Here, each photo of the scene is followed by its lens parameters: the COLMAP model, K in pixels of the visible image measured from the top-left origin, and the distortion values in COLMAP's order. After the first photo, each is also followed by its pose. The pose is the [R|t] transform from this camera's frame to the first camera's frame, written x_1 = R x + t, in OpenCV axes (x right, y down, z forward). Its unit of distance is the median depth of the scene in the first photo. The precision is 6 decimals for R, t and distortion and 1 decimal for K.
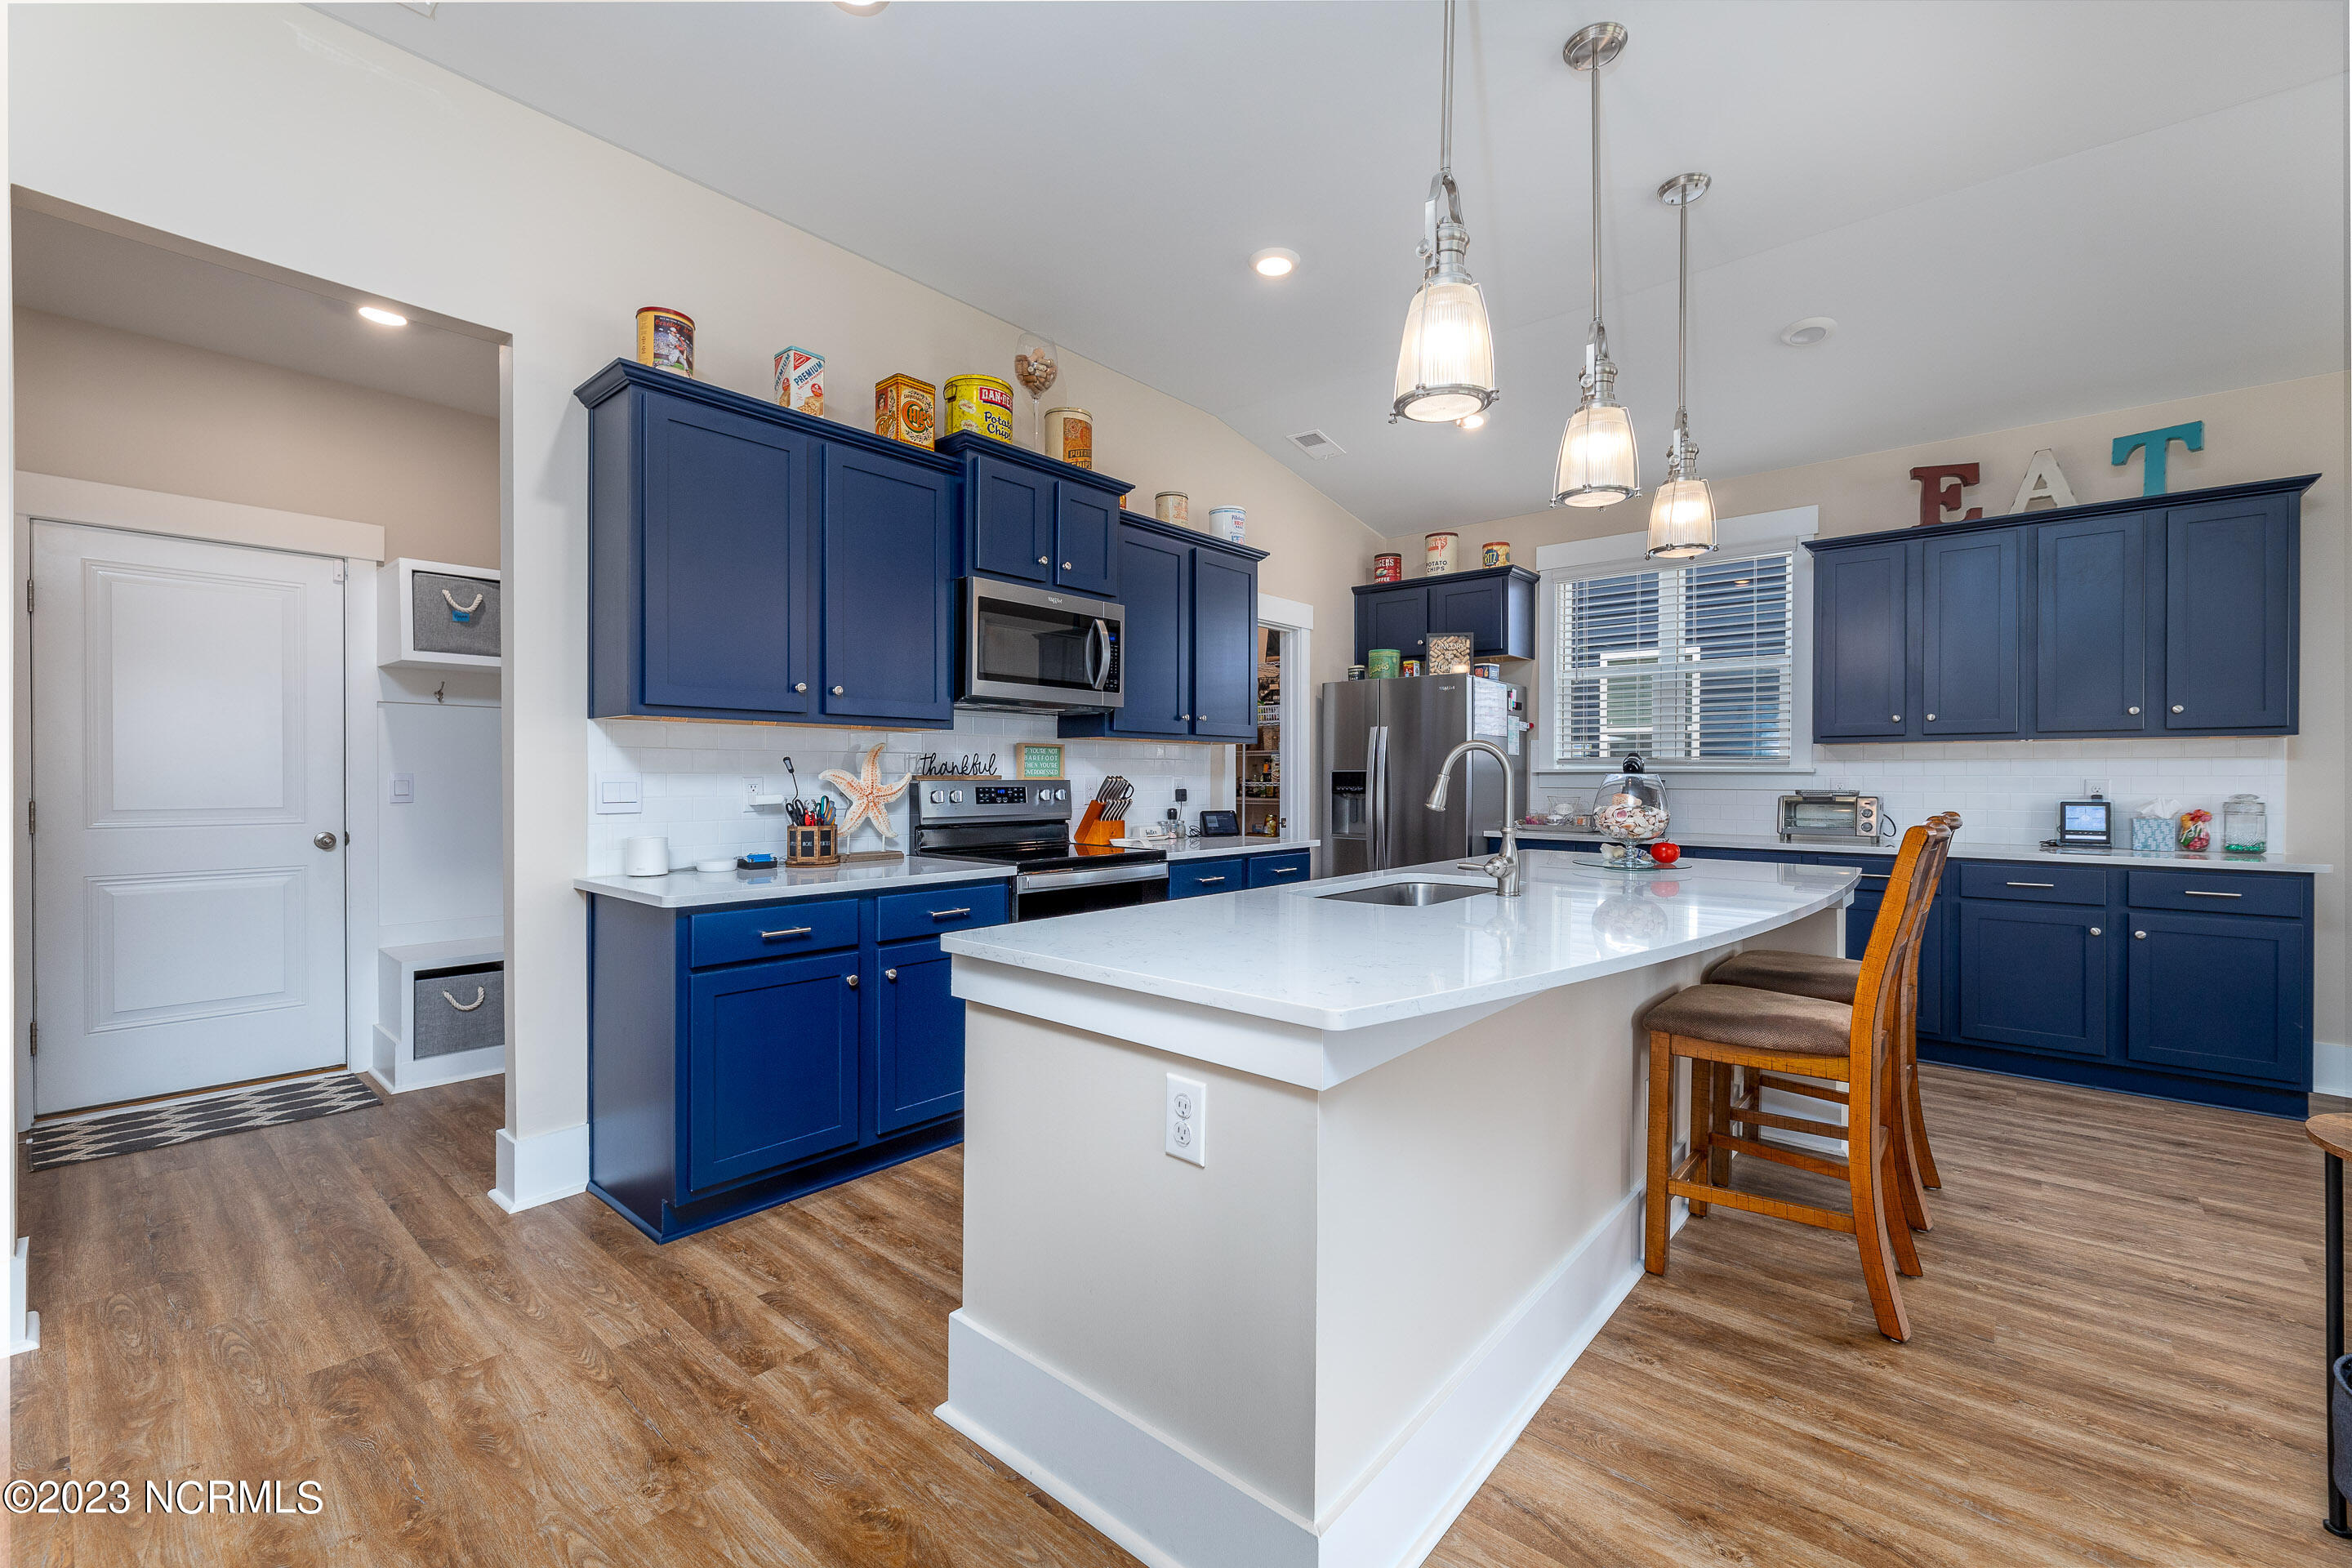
lens RADIAL K [[975.5, 0, 1182.3], [0, 975.5, 778.2], [0, 0, 1]] dist [0.003865, -0.000091]
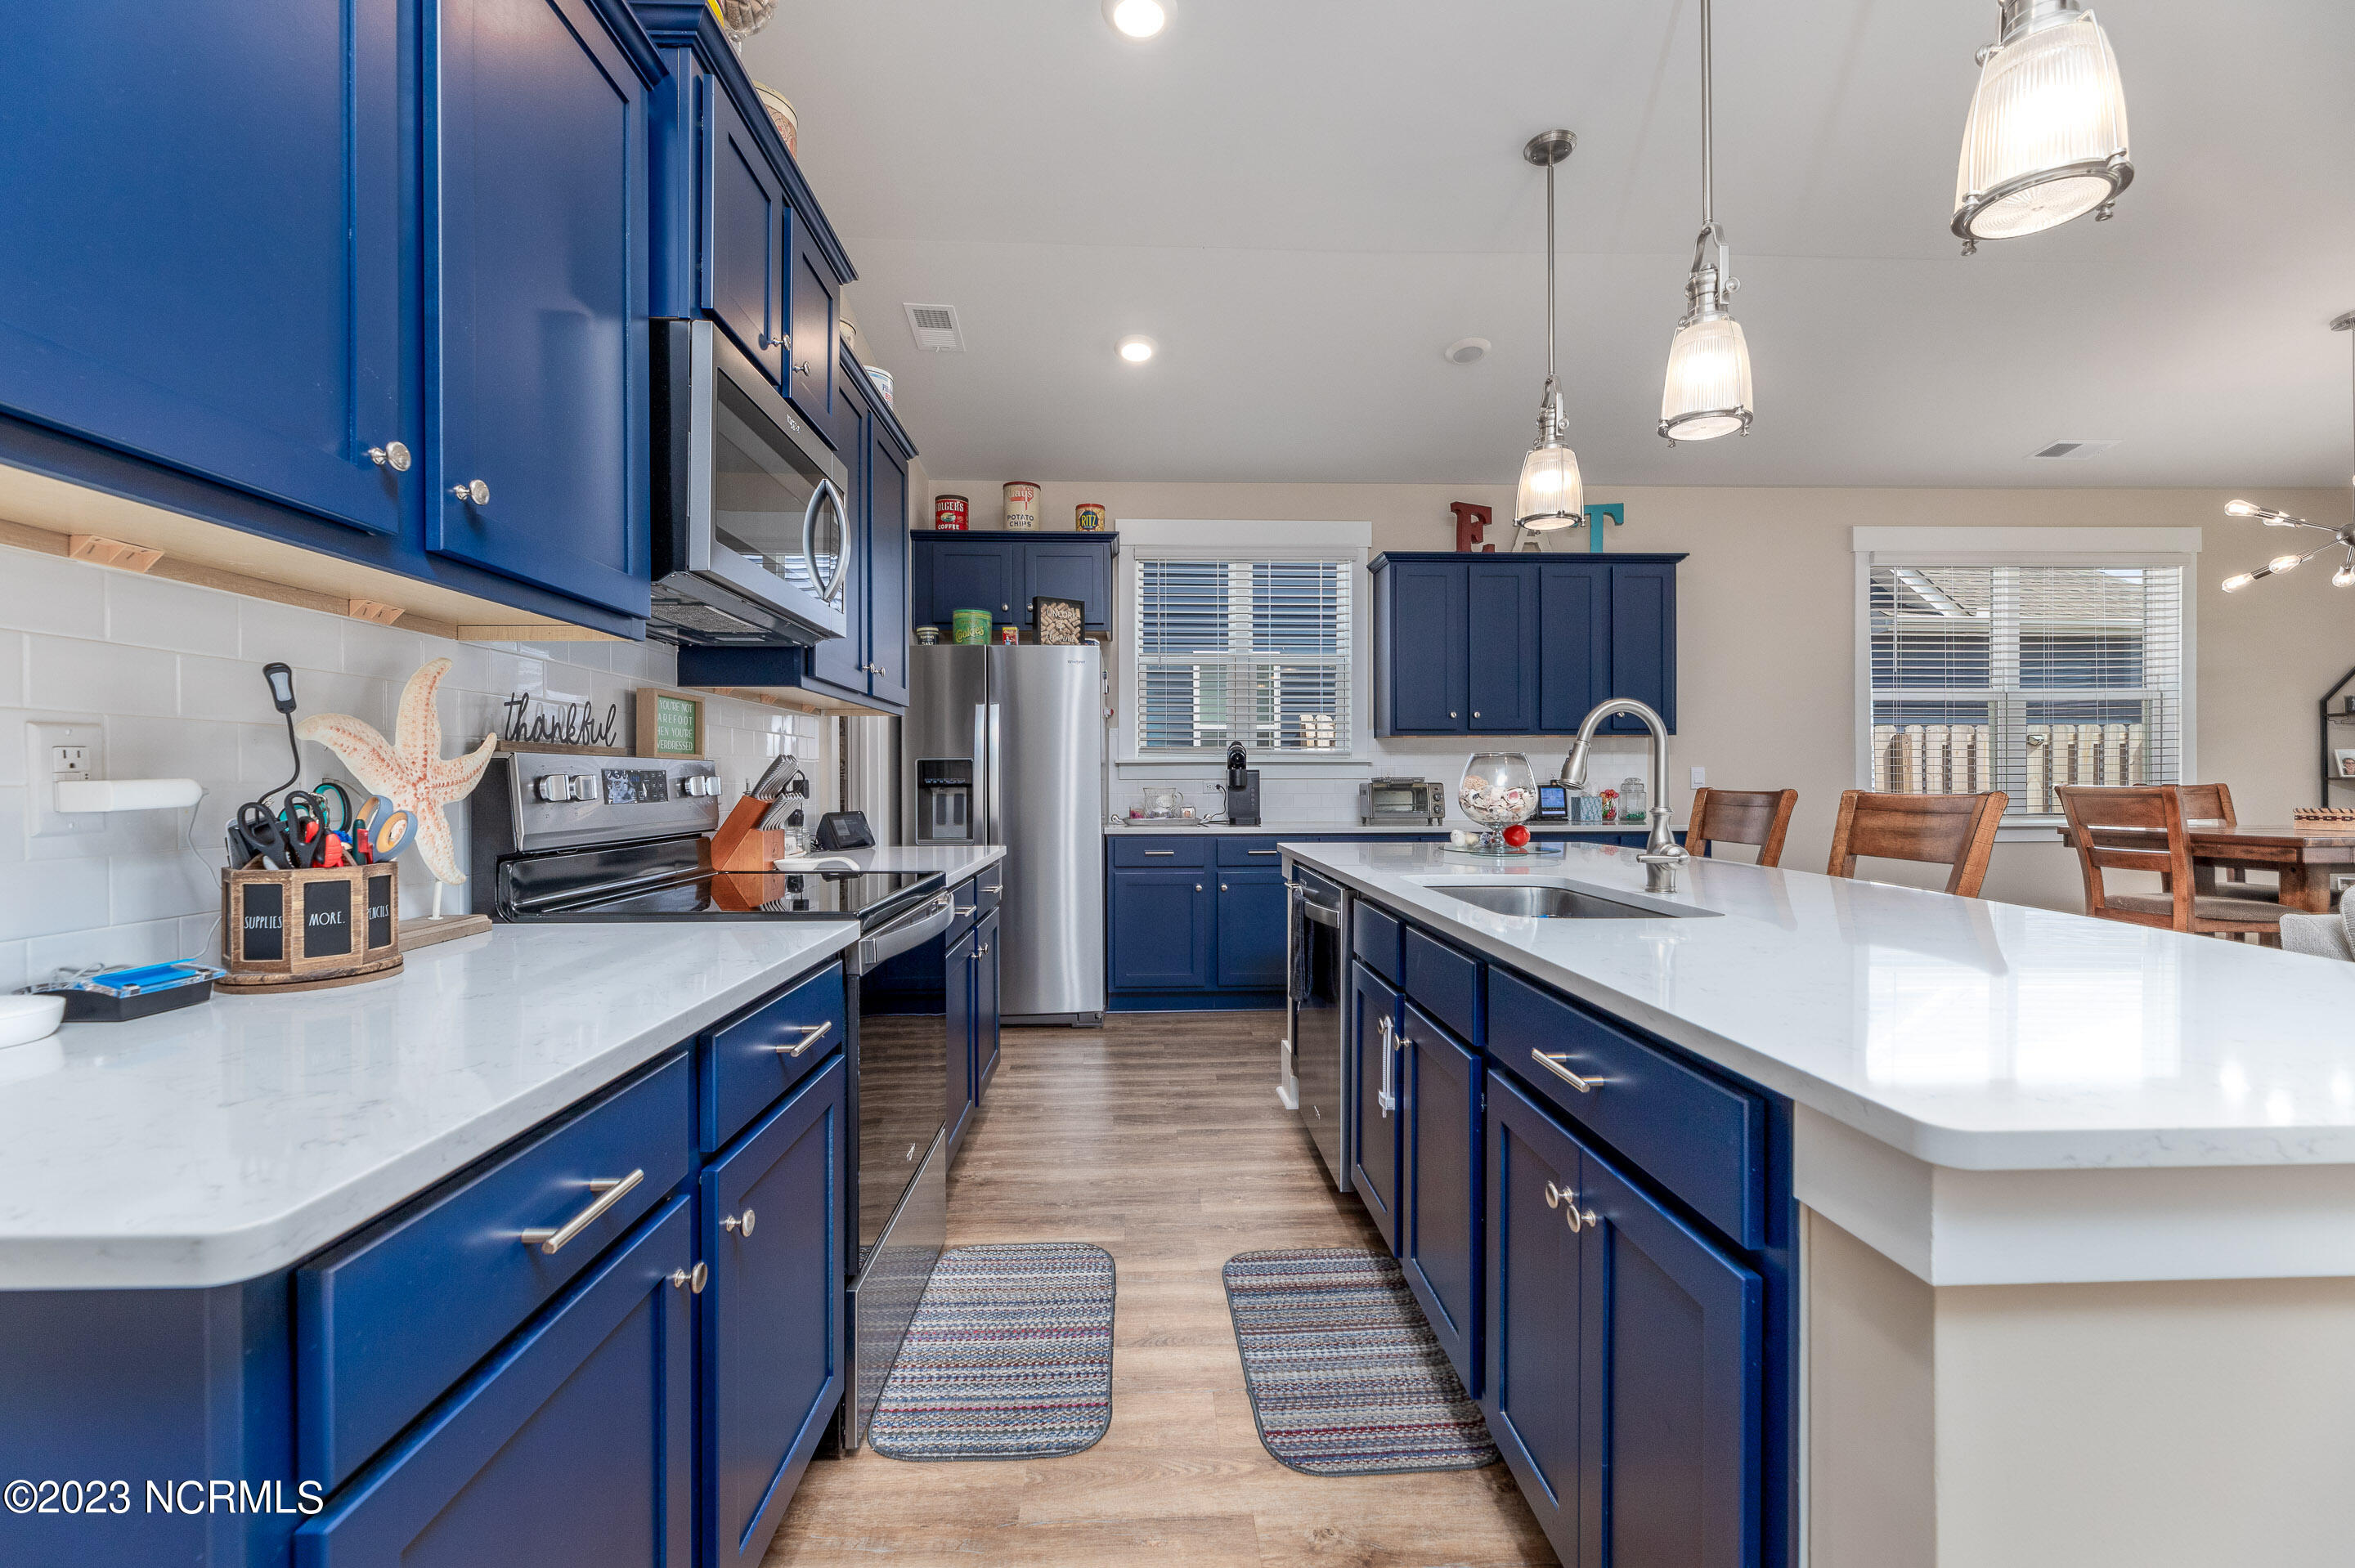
lens RADIAL K [[961.9, 0, 1181.6], [0, 961.9, 785.8], [0, 0, 1]] dist [-0.002277, -0.000058]
pose [[0.735836, -0.008328, 0.677109, -0.282710], [0.004262, 0.999962, 0.007667, 0.013023], [-0.677147, -0.002756, 0.735843, 0.387168]]
